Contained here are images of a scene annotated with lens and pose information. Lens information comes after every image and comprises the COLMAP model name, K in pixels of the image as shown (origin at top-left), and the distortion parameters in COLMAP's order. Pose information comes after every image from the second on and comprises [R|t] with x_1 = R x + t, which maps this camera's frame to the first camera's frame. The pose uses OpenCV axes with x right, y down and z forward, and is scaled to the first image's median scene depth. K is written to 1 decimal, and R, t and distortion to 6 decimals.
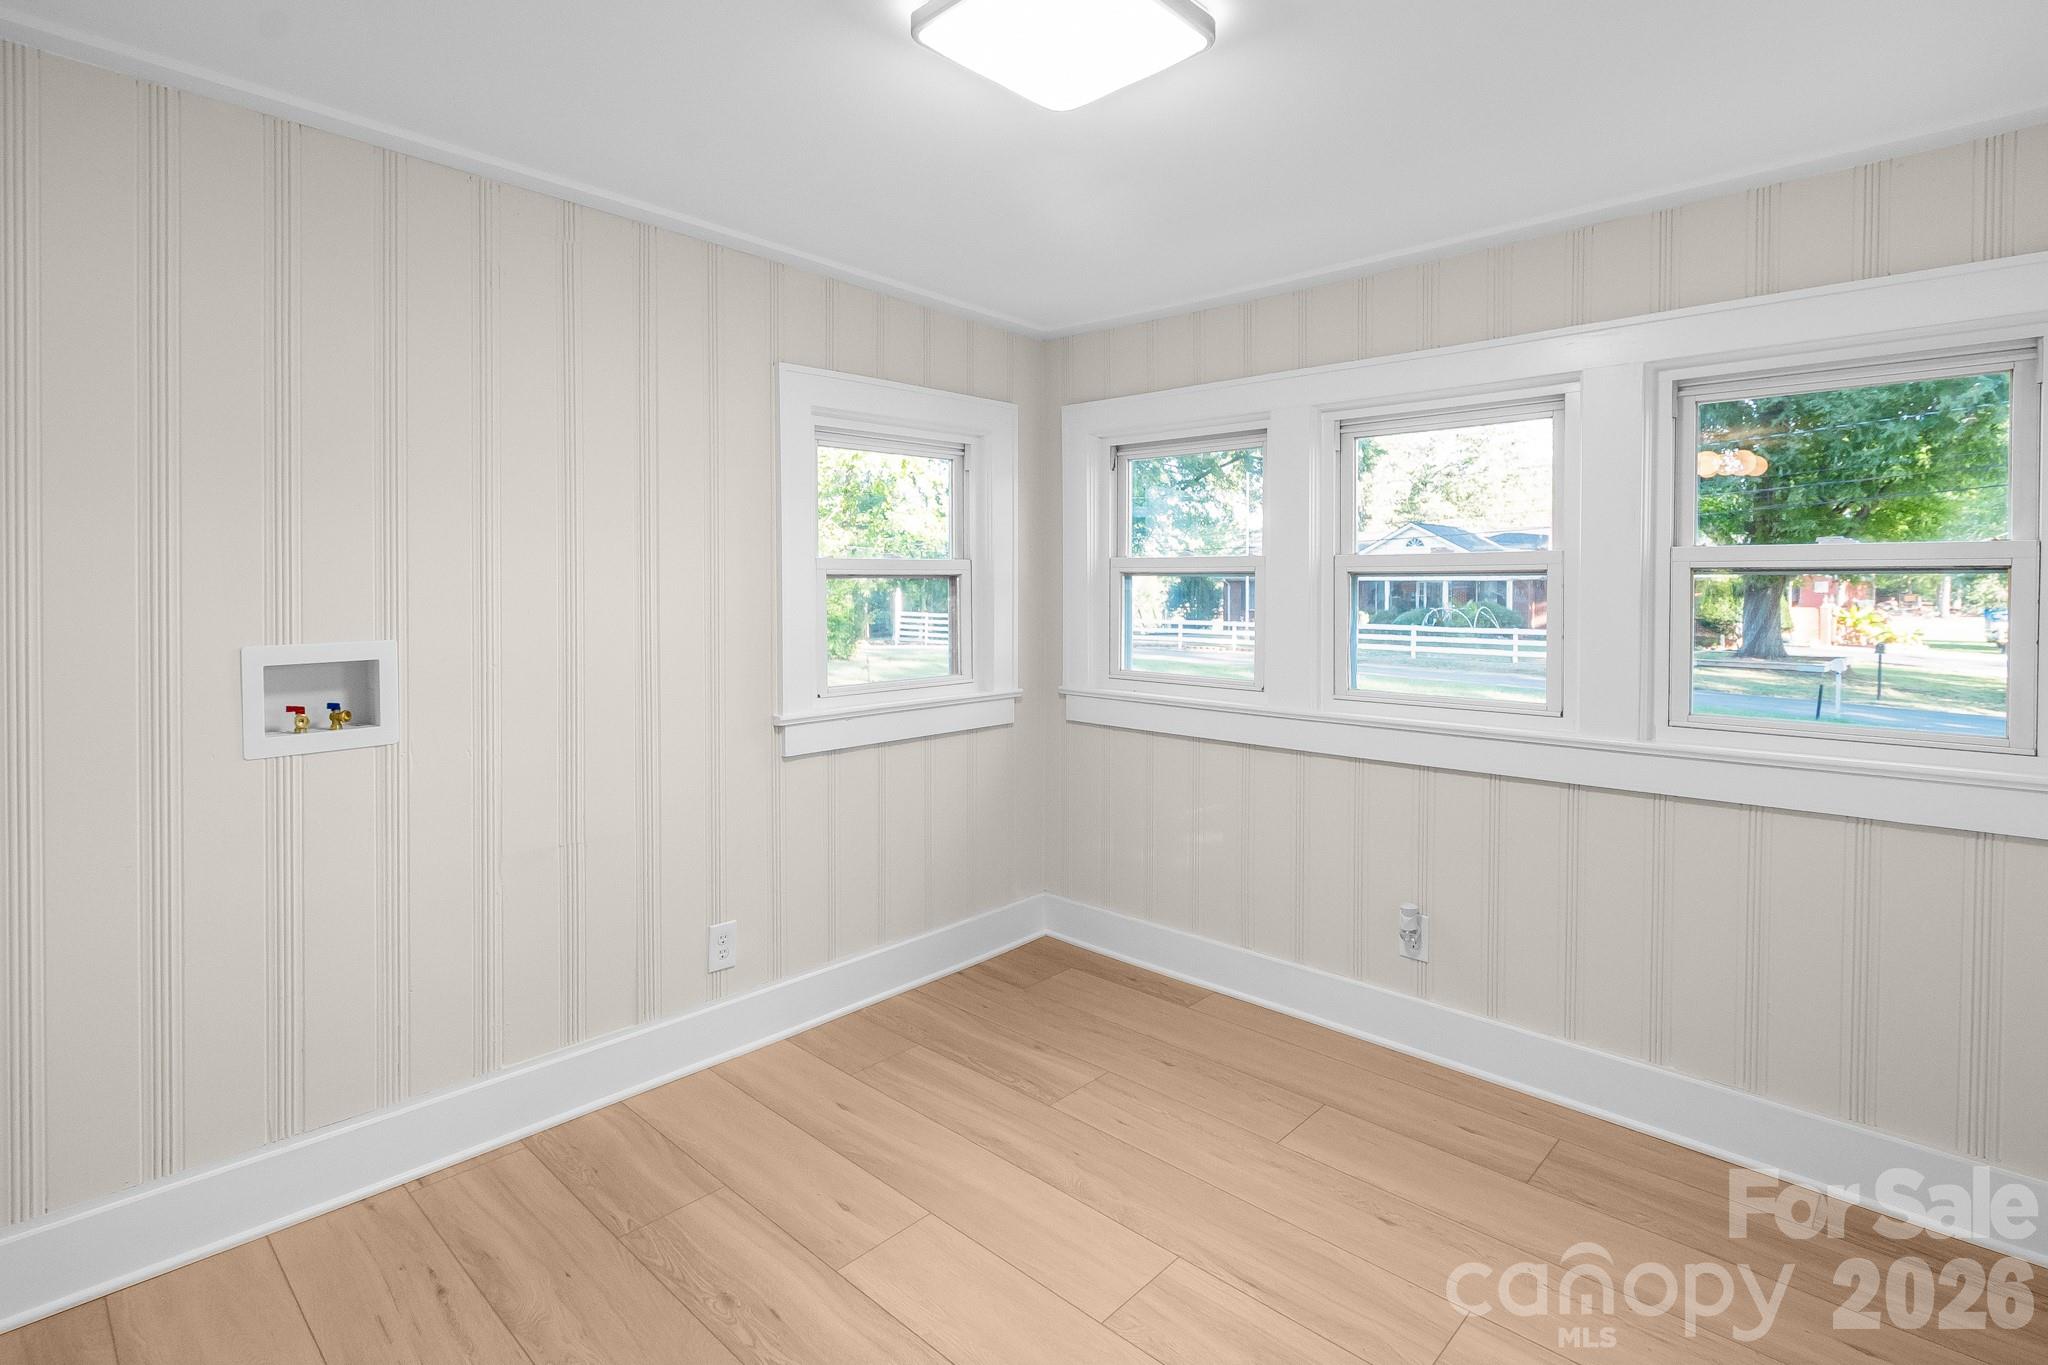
lens RADIAL K [[934.2, 0, 1111.6], [0, 934.2, 593.4], [0, 0, 1]] dist [0.009577, -0.003971]
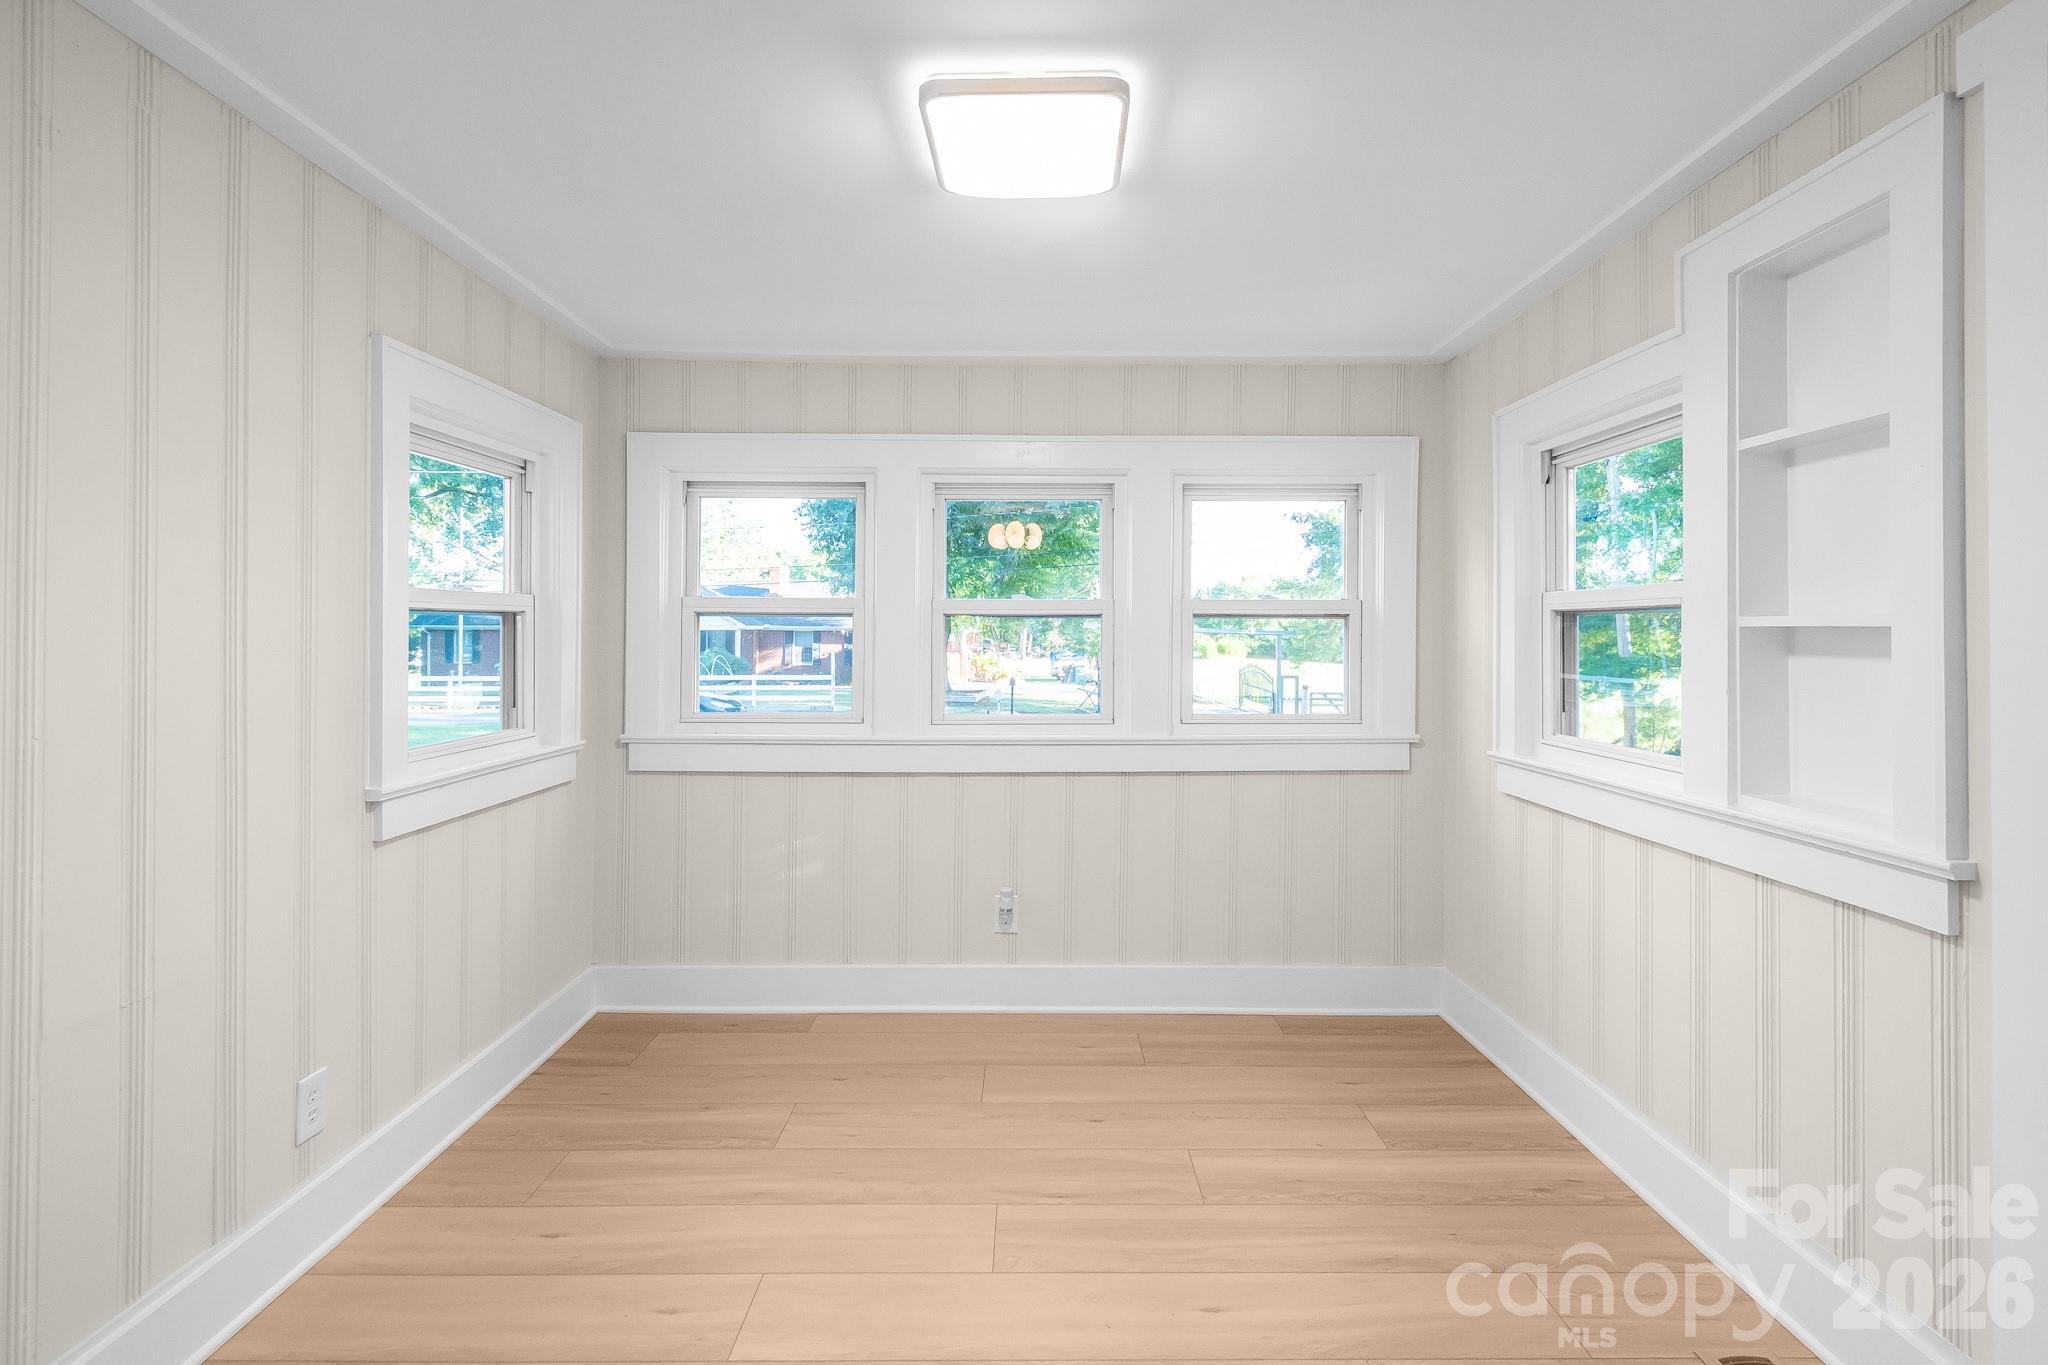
lens RADIAL K [[934.2, 0, 969.2], [0, 934.2, 630.7], [0, 0, 1]] dist [0.009577, -0.003971]
pose [[0.768897, 0.004066, 0.639360, -0.433641], [0.005204, 0.999907, -0.012617, 0.011589], [-0.639351, 0.013028, 0.768804, 0.080792]]
